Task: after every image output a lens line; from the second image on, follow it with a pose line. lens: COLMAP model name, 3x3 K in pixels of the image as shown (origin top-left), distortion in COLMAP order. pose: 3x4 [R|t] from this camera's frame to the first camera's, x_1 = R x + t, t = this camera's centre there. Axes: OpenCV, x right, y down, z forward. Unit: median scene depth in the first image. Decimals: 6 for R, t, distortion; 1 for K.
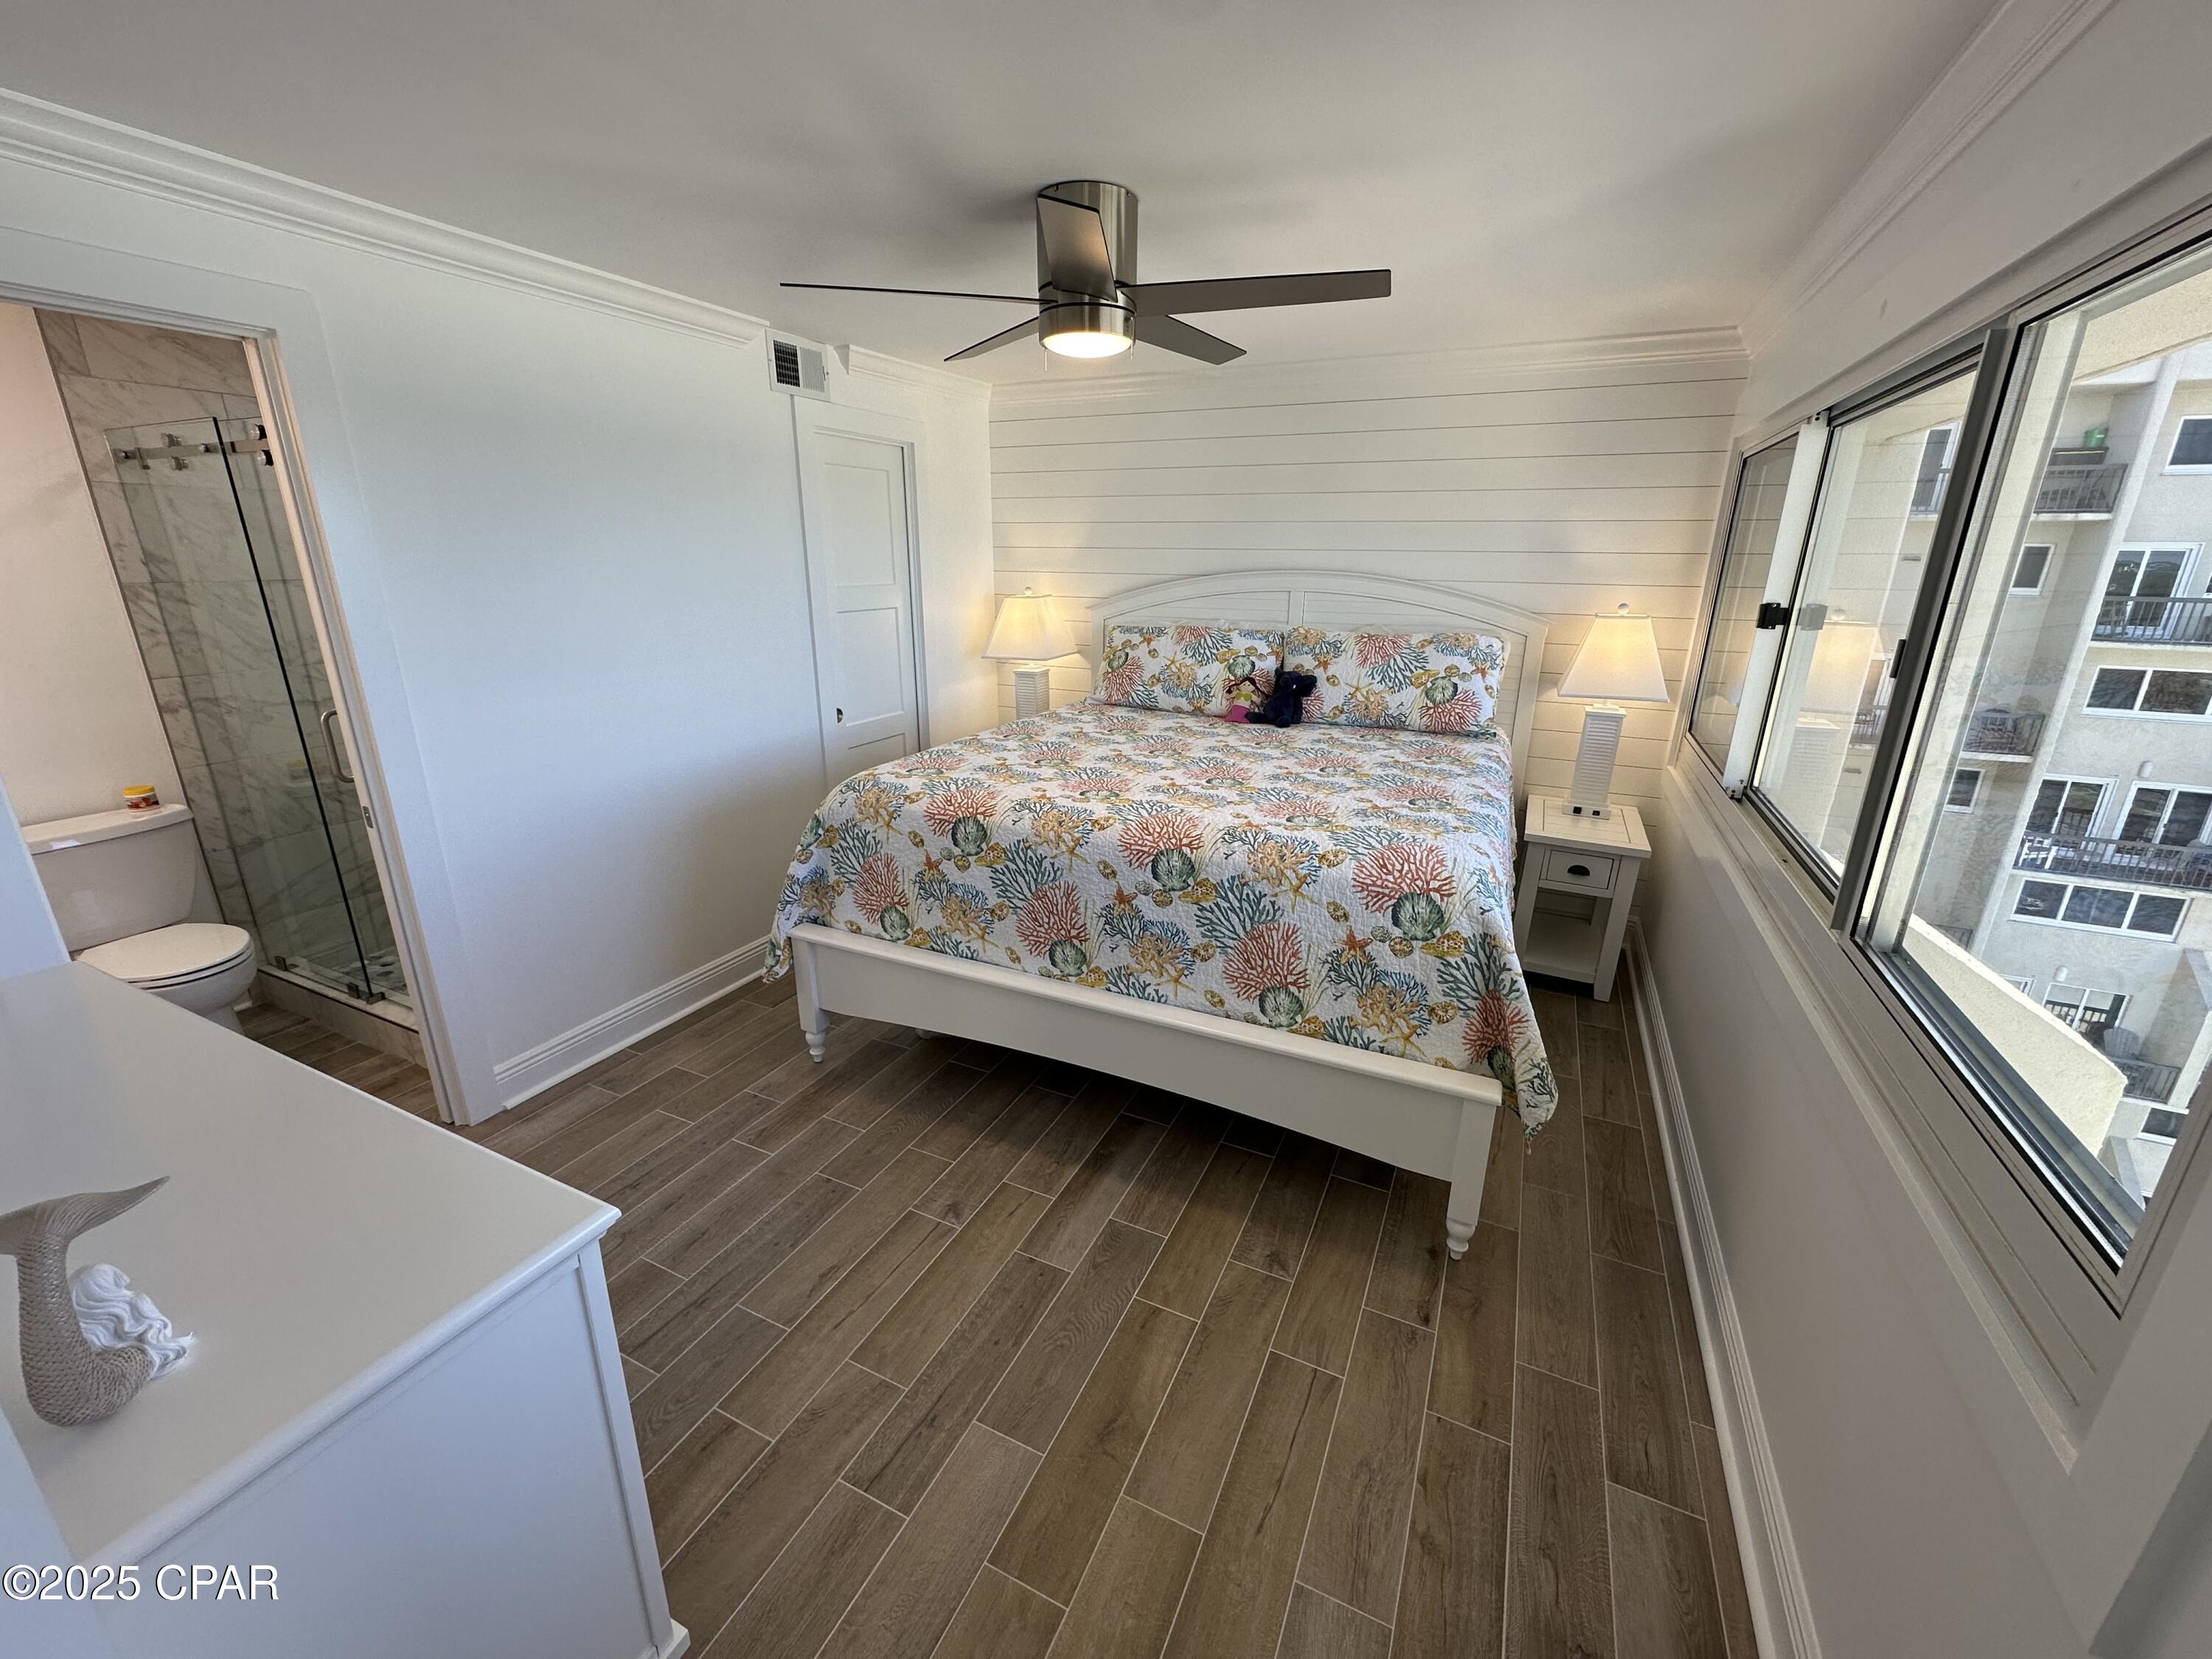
lens RADIAL K [[889.2, 0, 1102.4], [0, 889.2, 823.0], [0, 0, 1]] dist [-0.001303, 0.000849]
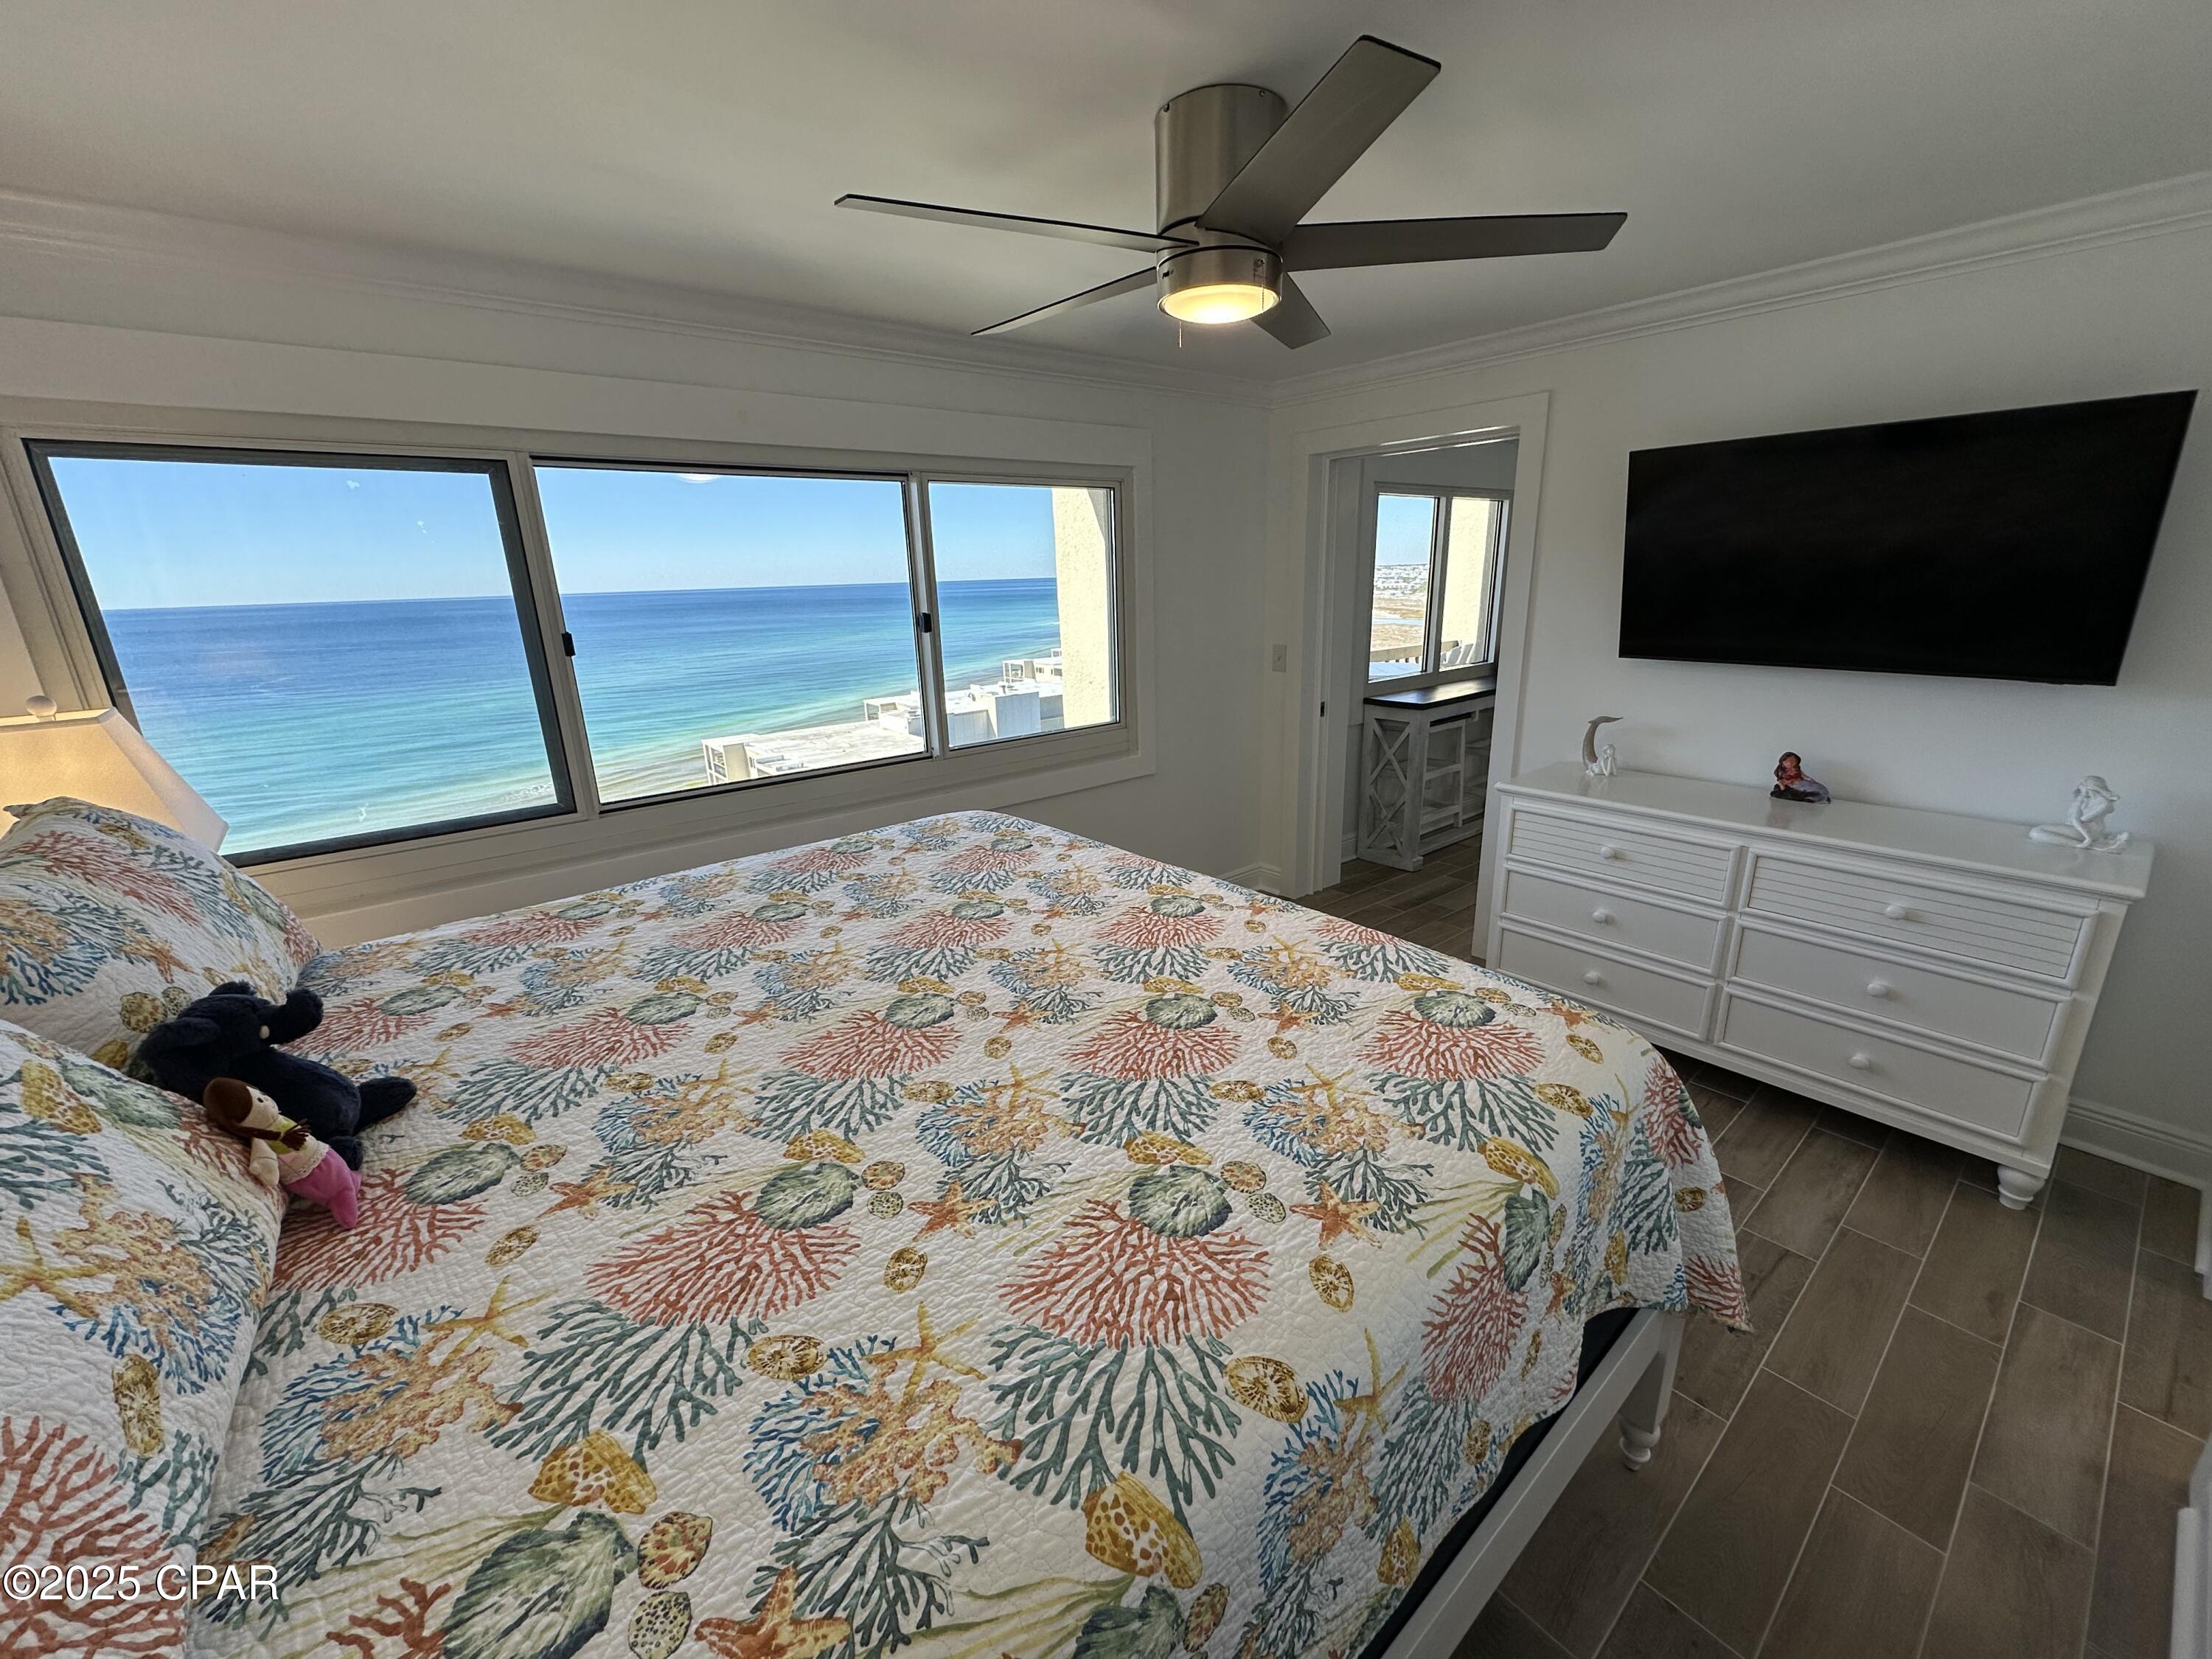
lens RADIAL K [[889.2, 0, 1116.6], [0, 889.2, 825.5], [0, 0, 1]] dist [-0.001303, 0.000849]
pose [[-0.916440, -0.094974, 0.388738, -0.229660], [0.134262, 0.842147, 0.522267, -0.468455], [-0.376977, 0.530819, -0.759026, 1.532479]]
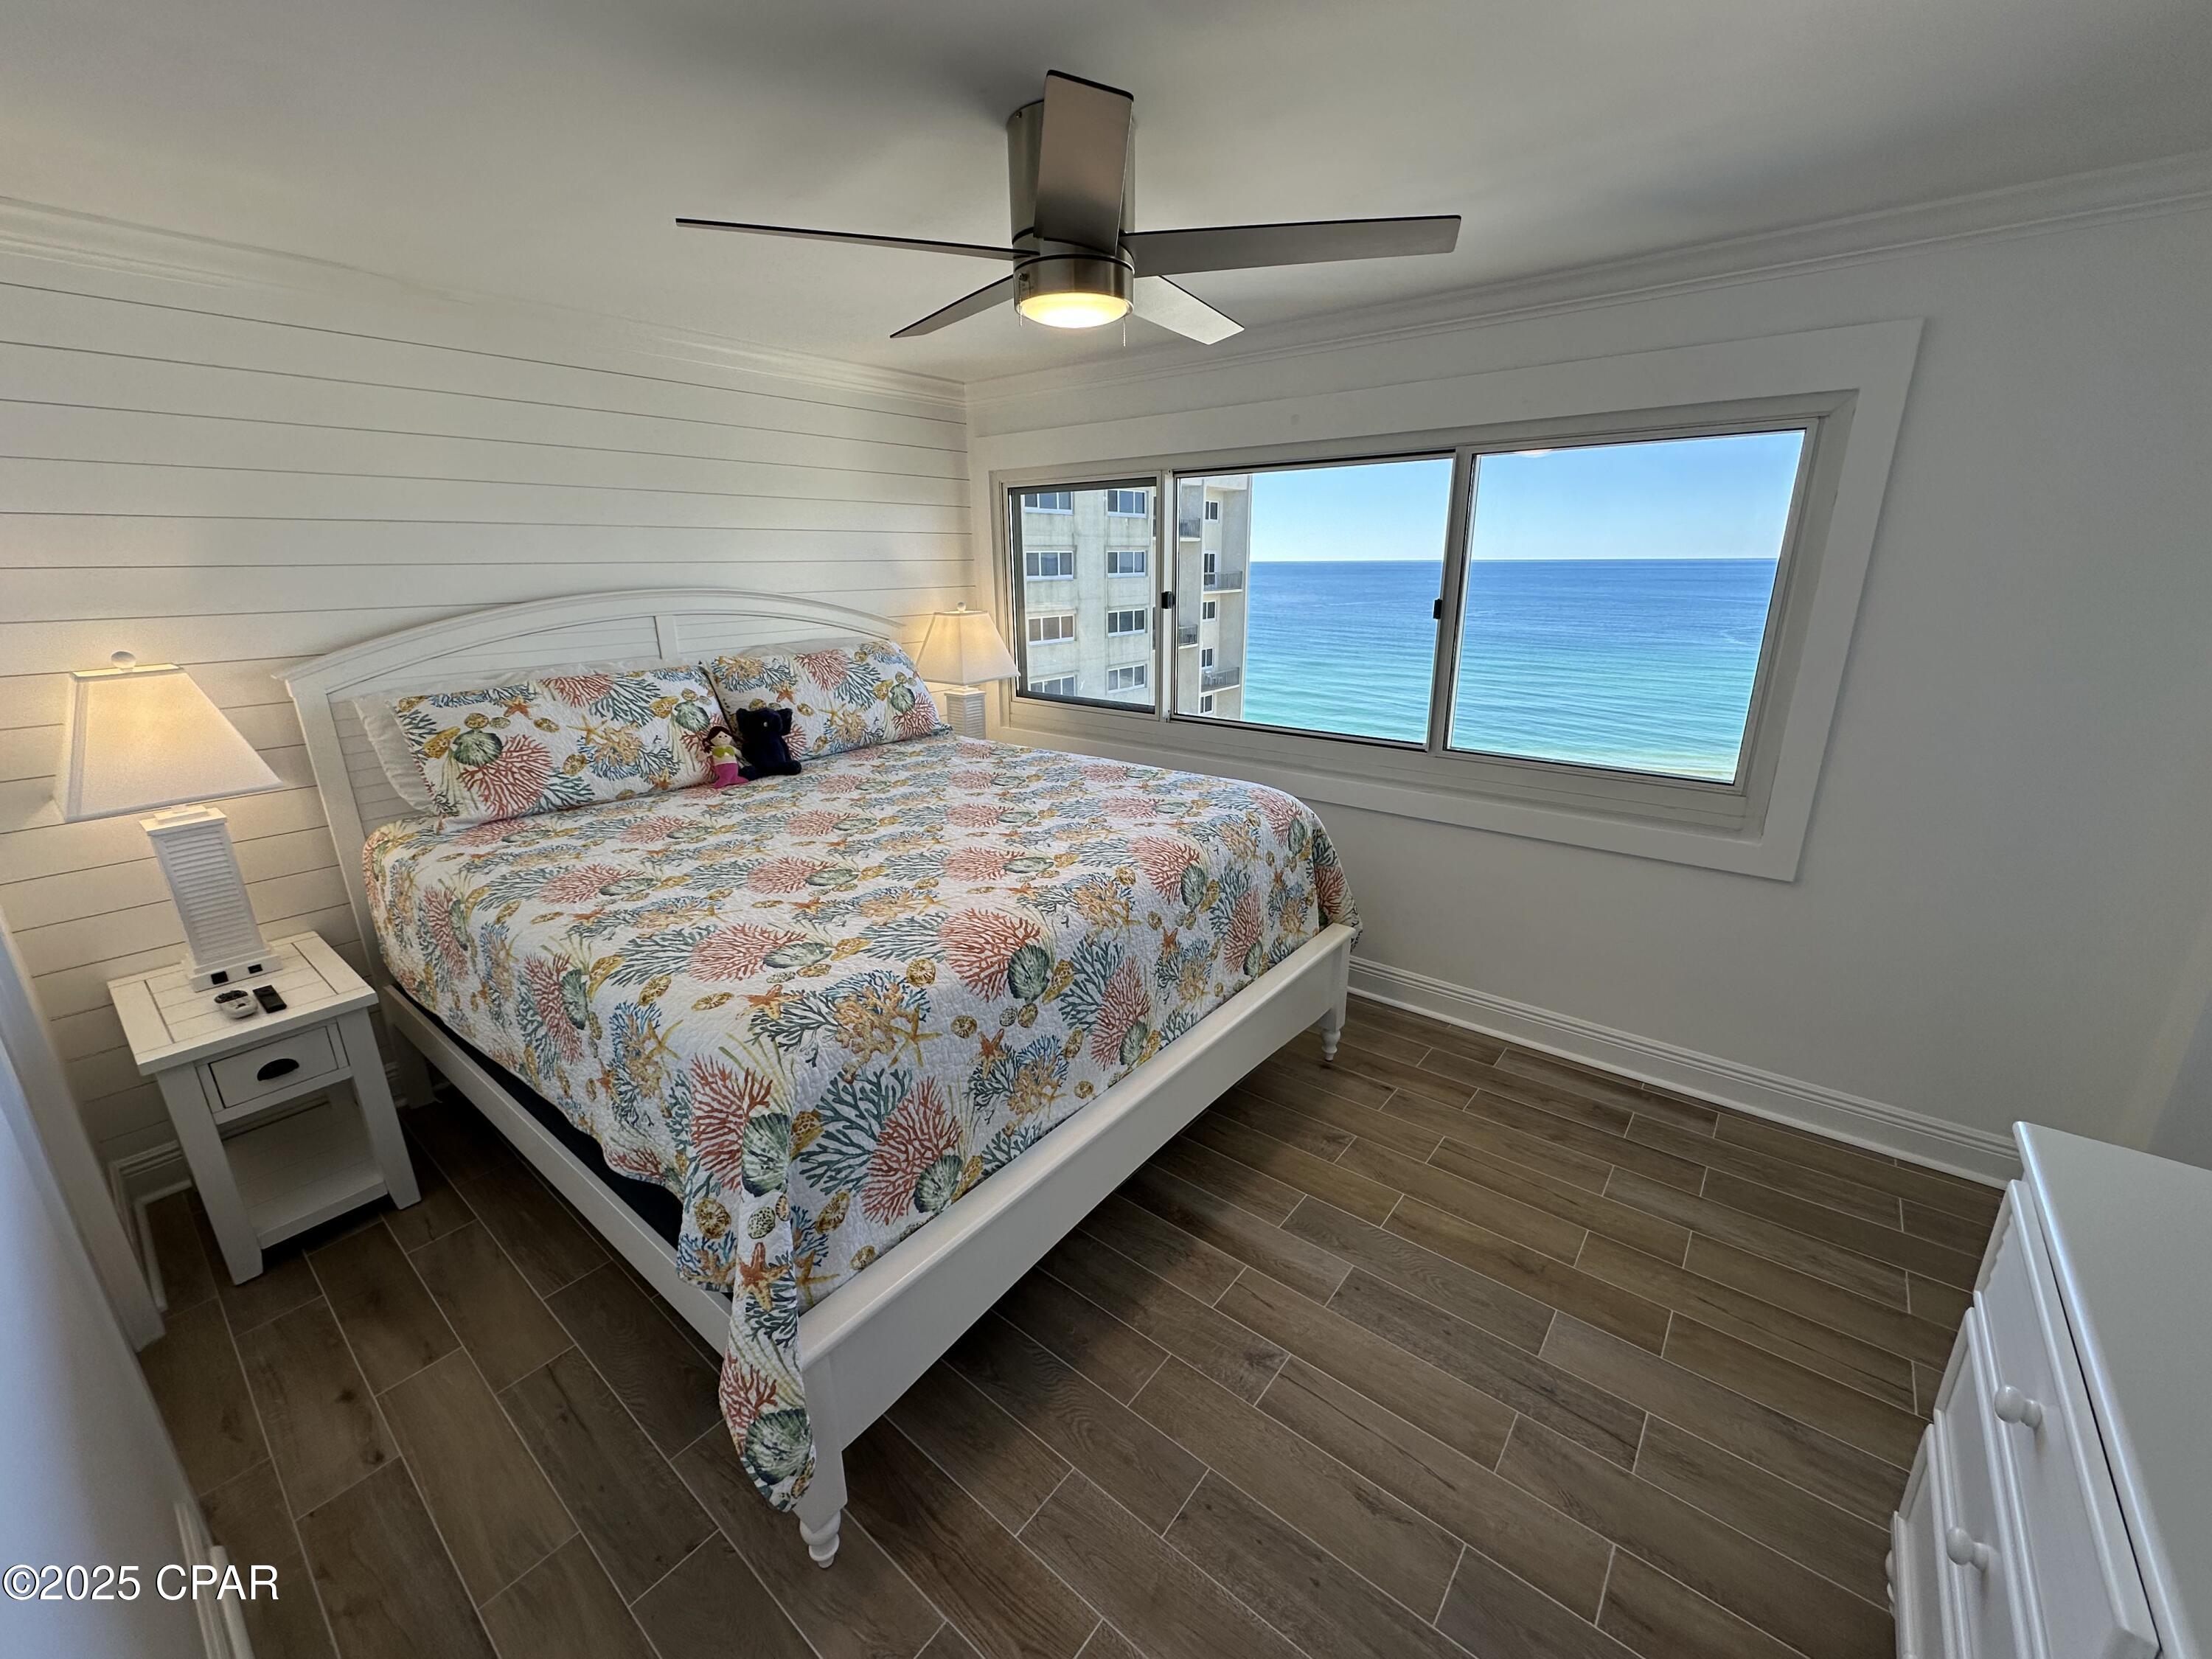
lens RADIAL K [[889.2, 0, 1106.2], [0, 889.2, 826.1], [0, 0, 1]] dist [-0.001303, 0.000849]
pose [[0.220962, -0.291289, 0.930767, -0.732856], [0.295094, 0.929590, 0.220866, -0.223650], [-0.929567, 0.225861, 0.291362, 0.692027]]
